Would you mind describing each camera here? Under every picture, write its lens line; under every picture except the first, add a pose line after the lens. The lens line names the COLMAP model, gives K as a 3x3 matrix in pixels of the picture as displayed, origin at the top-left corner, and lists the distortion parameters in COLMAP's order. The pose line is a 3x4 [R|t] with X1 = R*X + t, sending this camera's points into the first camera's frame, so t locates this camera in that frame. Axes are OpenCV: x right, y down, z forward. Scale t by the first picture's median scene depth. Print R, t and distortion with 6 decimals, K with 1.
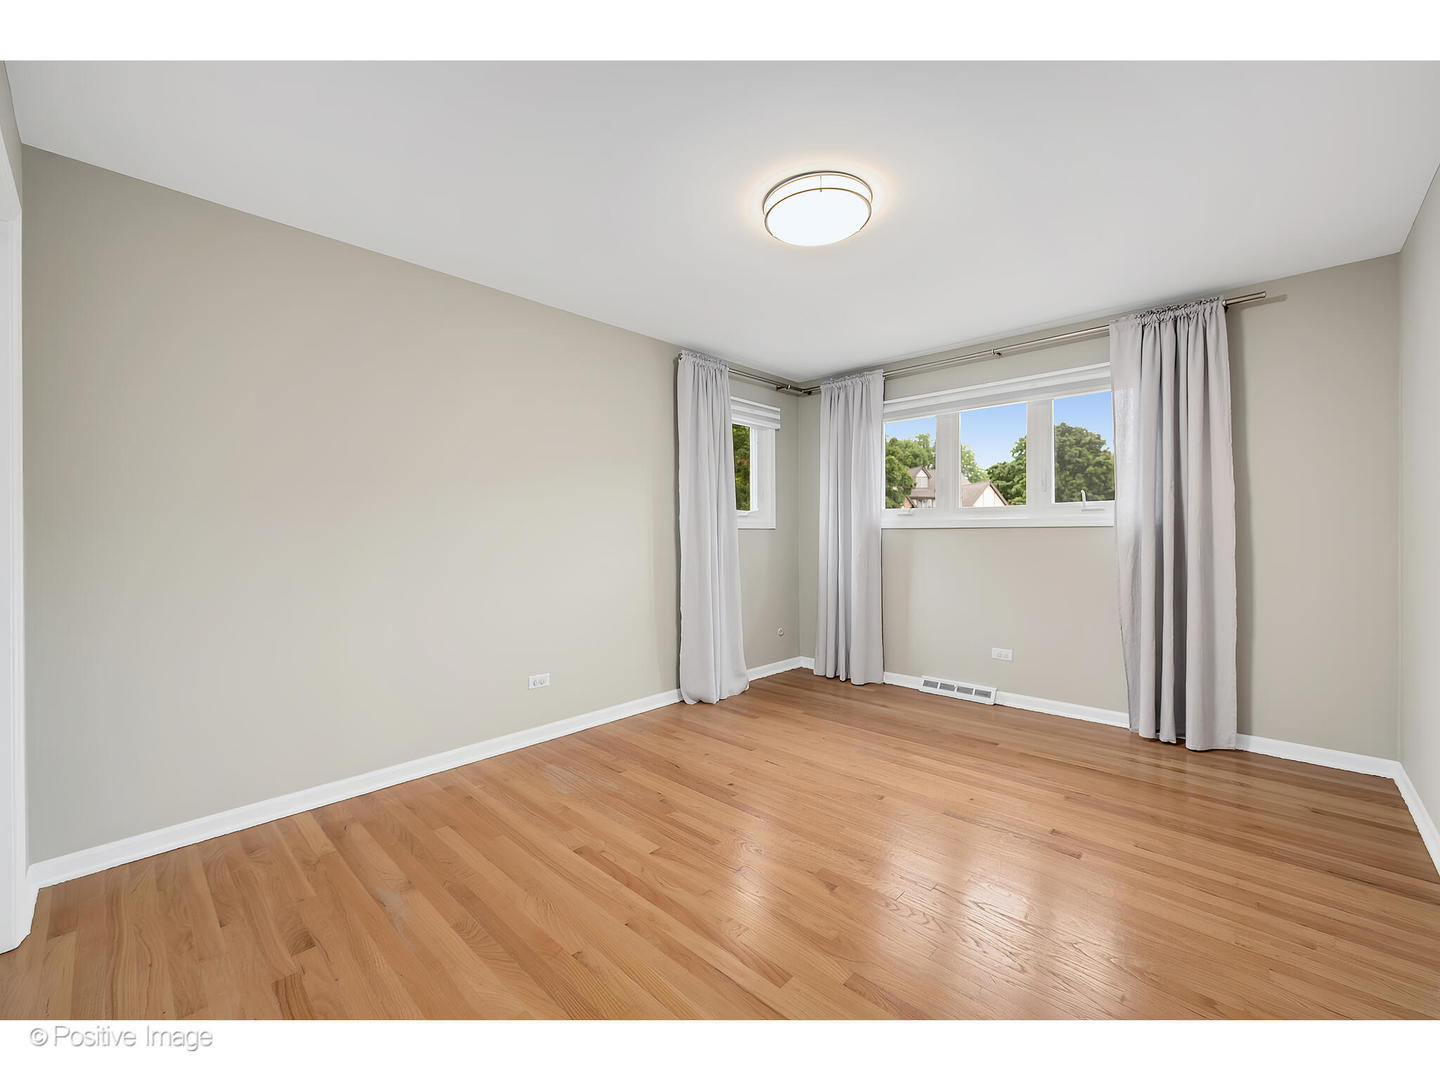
lens RADIAL K [[583.2, 0, 733.1], [0, 583.2, 539.3], [0, 0, 1]] dist [-0.000366, -0.000086]
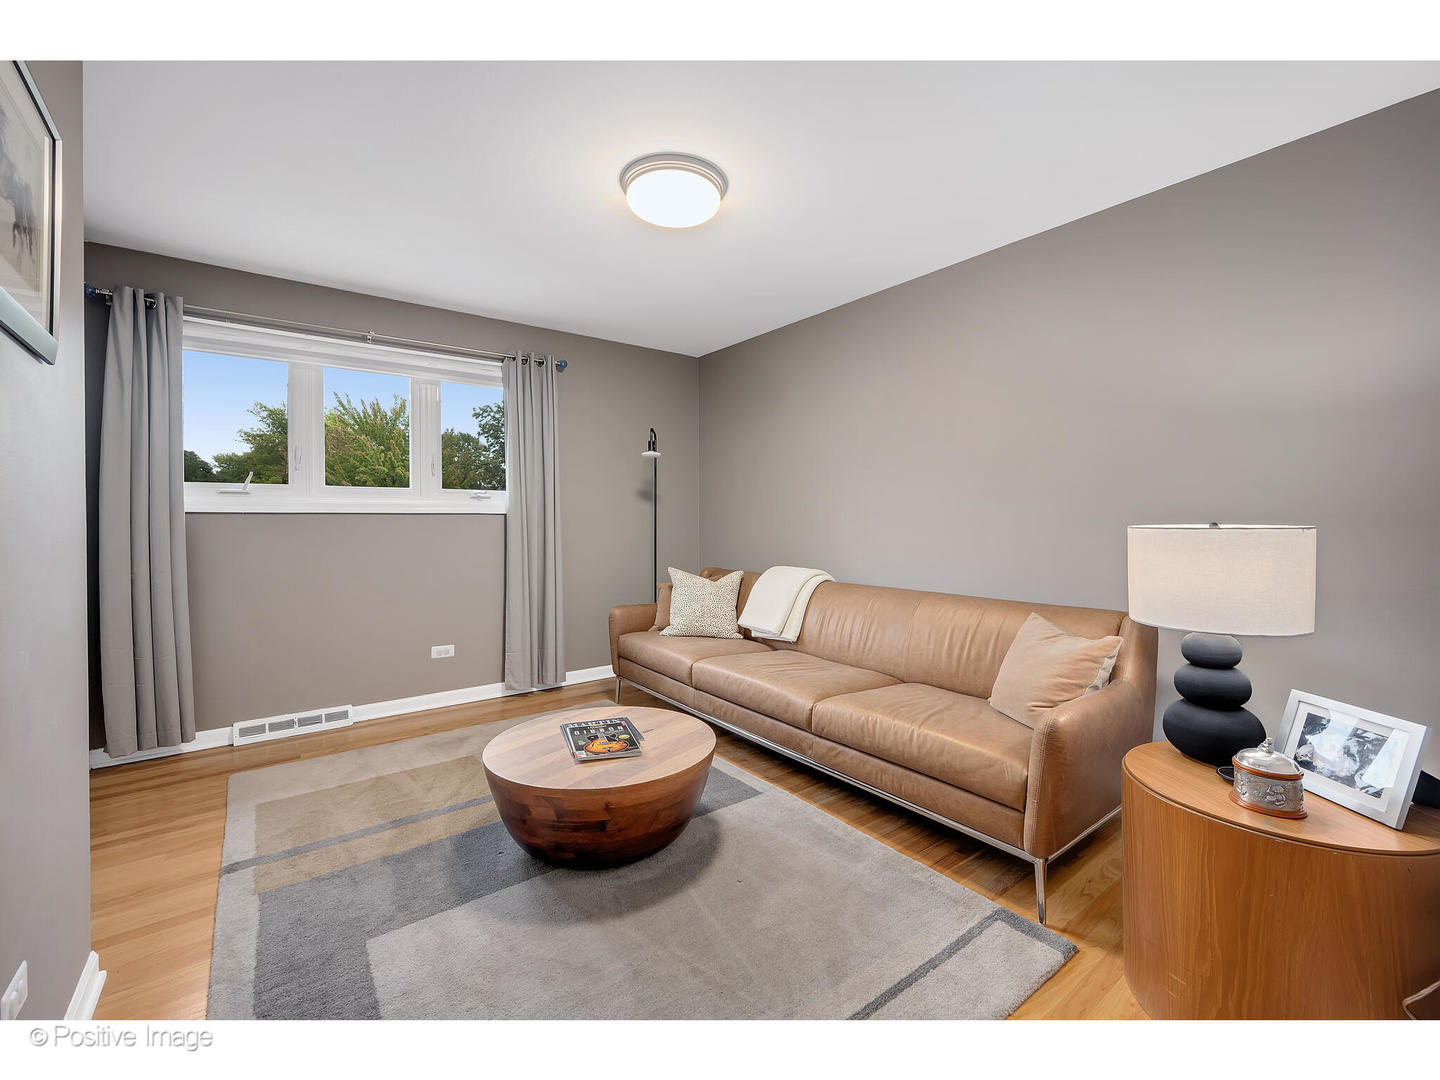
lens RADIAL K [[583.2, 0, 733.1], [0, 583.2, 539.3], [0, 0, 1]] dist [-0.000366, -0.000086]
pose [[0.124027, -0.028921, 0.991857, -0.322209], [0.009408, 0.999565, 0.027969, -0.002270], [-0.992234, 0.005863, 0.124245, 0.354898]]
